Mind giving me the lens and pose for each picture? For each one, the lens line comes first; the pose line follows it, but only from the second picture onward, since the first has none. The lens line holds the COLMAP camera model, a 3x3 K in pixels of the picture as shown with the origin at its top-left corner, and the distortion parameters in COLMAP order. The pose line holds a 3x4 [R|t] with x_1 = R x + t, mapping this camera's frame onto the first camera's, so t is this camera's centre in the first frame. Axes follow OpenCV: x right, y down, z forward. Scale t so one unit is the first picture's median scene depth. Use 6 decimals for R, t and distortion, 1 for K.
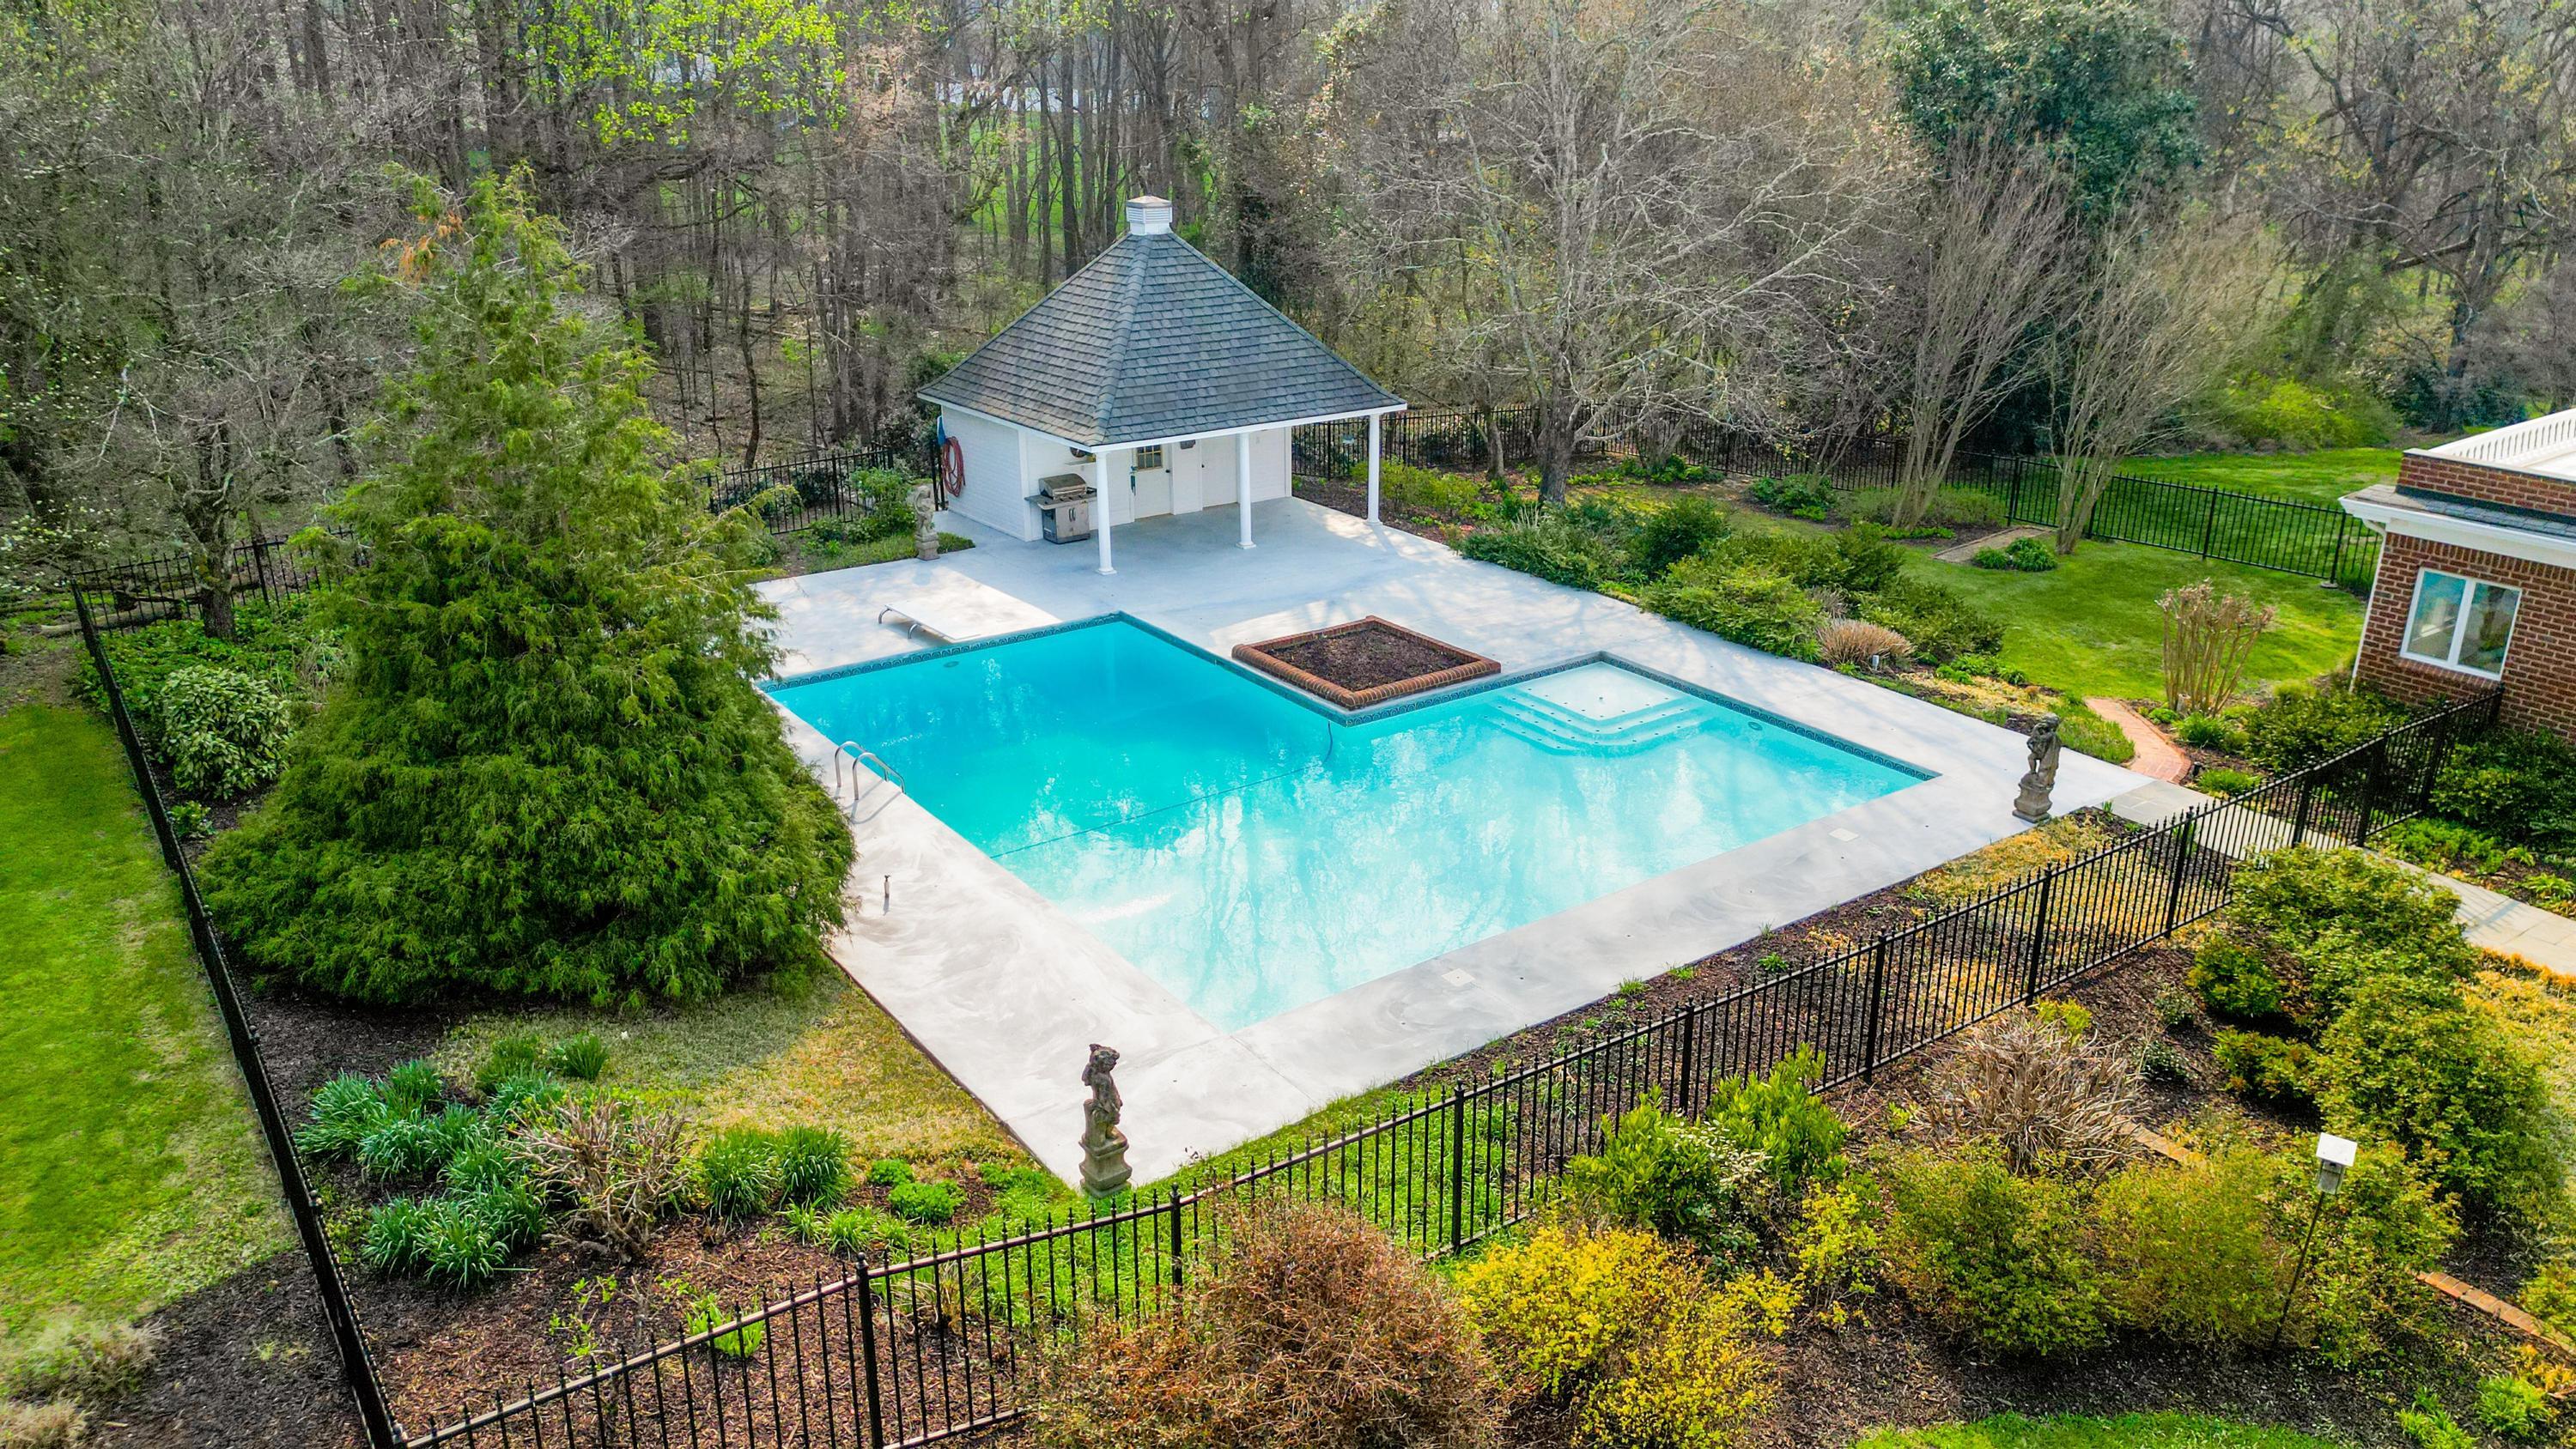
lens RADIAL K [[1807.1, 0, 1288.0], [0, 1807.1, 724.5], [0, 0, 1]] dist [0.083963, -0.088018]
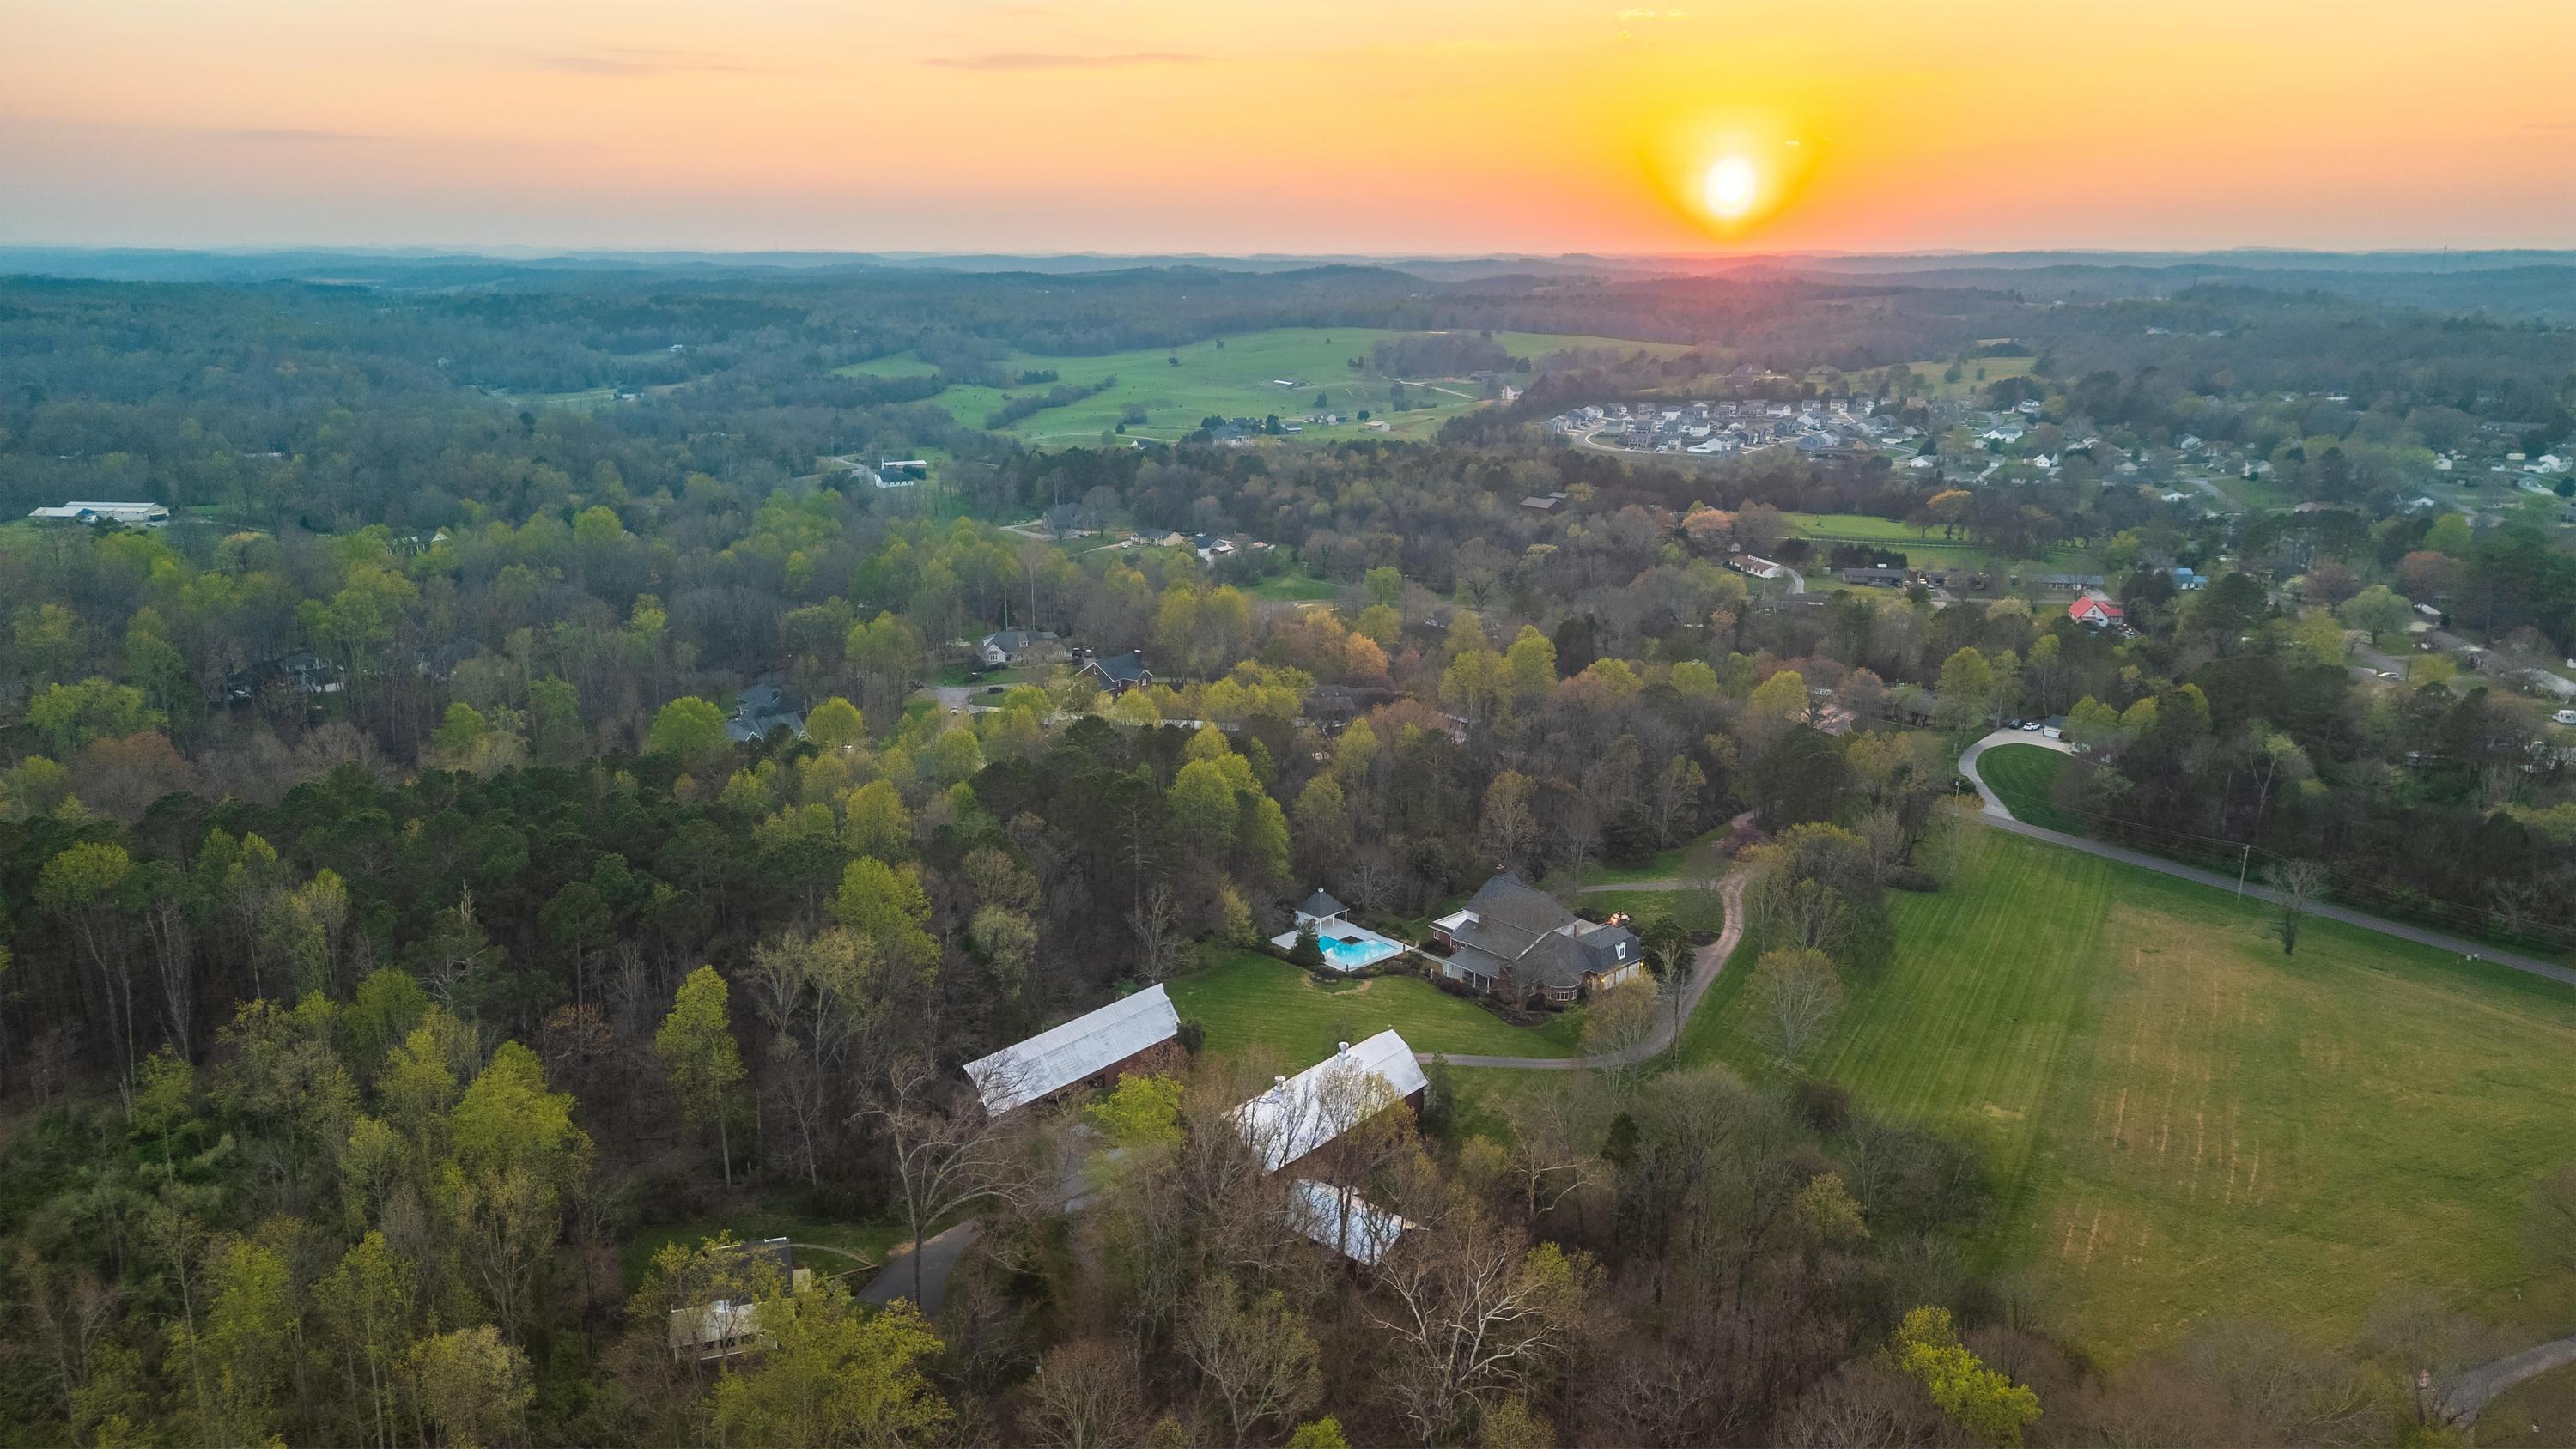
lens RADIAL K [[1807.1, 0, 1288.0], [0, 1807.1, 724.5], [0, 0, 1]] dist [0.083963, -0.088018]
pose [[0.992049, -0.030104, 0.122202, -1.392174], [0.042534, 0.994036, -0.100414, -0.212475], [-0.118450, 0.104814, 0.987413, -8.436333]]
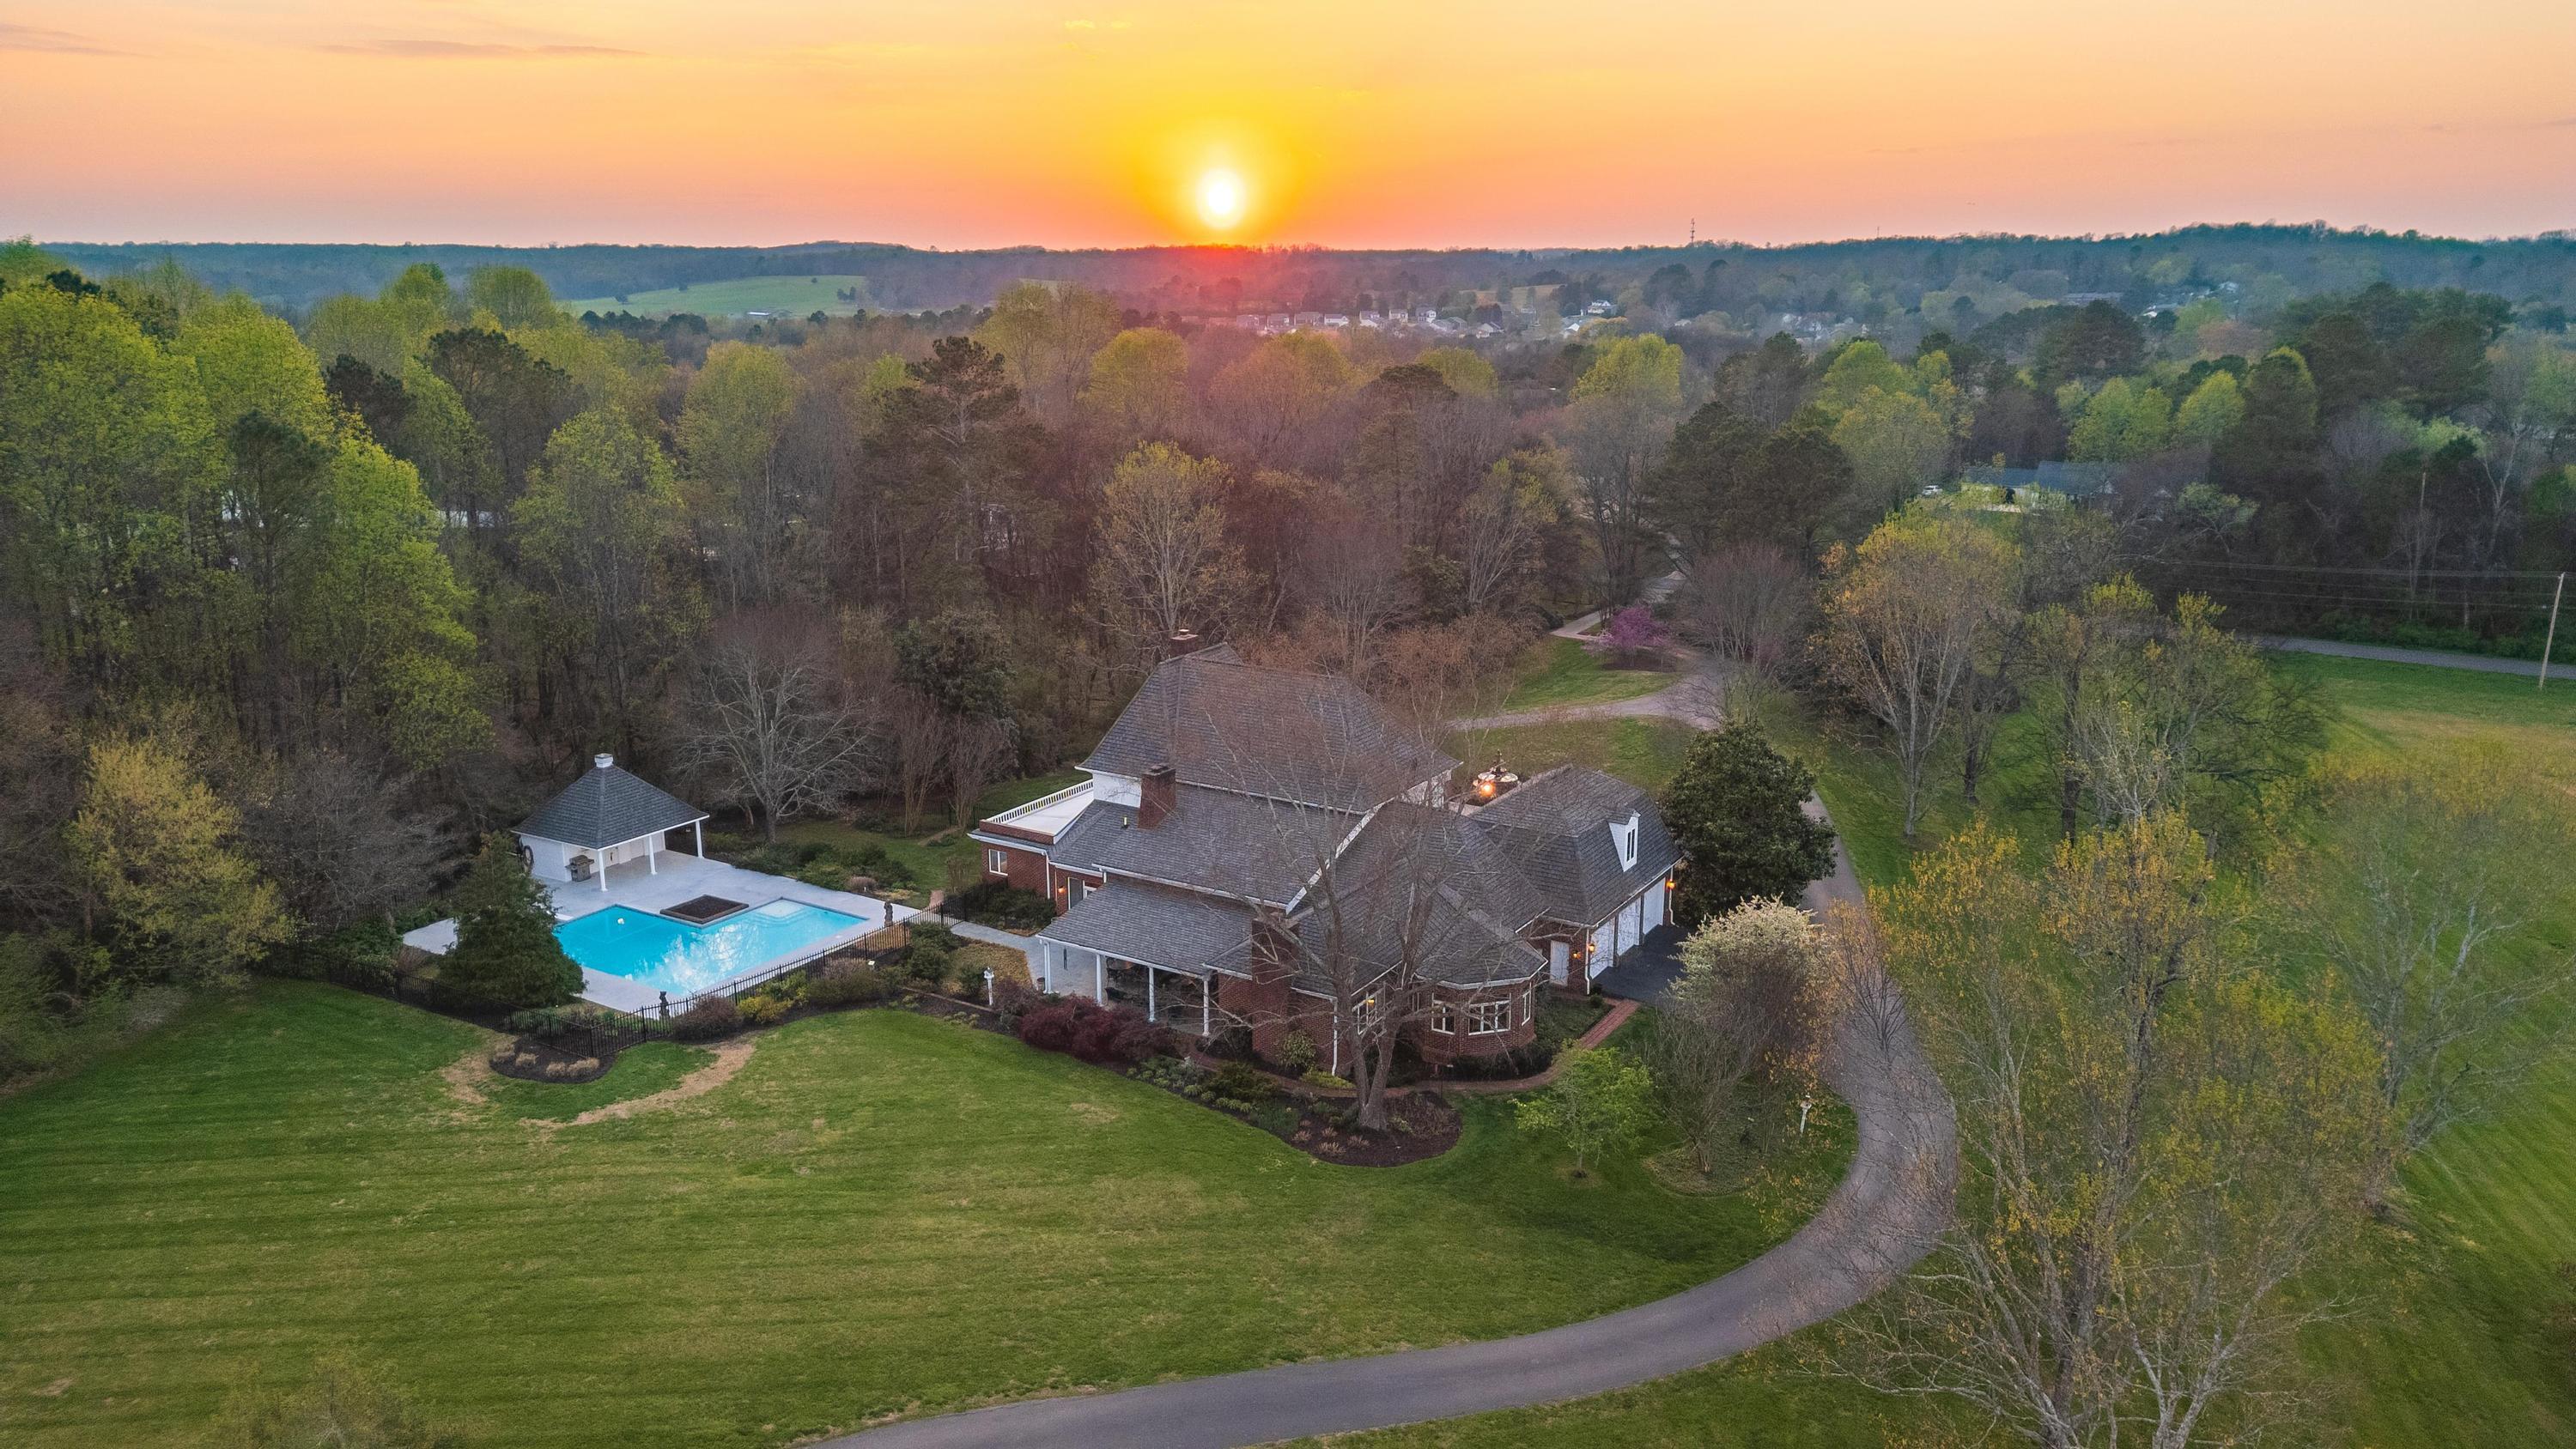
lens RADIAL K [[1807.1, 0, 1288.0], [0, 1807.1, 724.5], [0, 0, 1]] dist [0.083963, -0.088018]
pose [[0.925877, -0.096951, 0.365175, -0.125742], [0.138246, 0.986425, -0.088626, 0.060884], [-0.351625, 0.132541, 0.926711, -2.050407]]
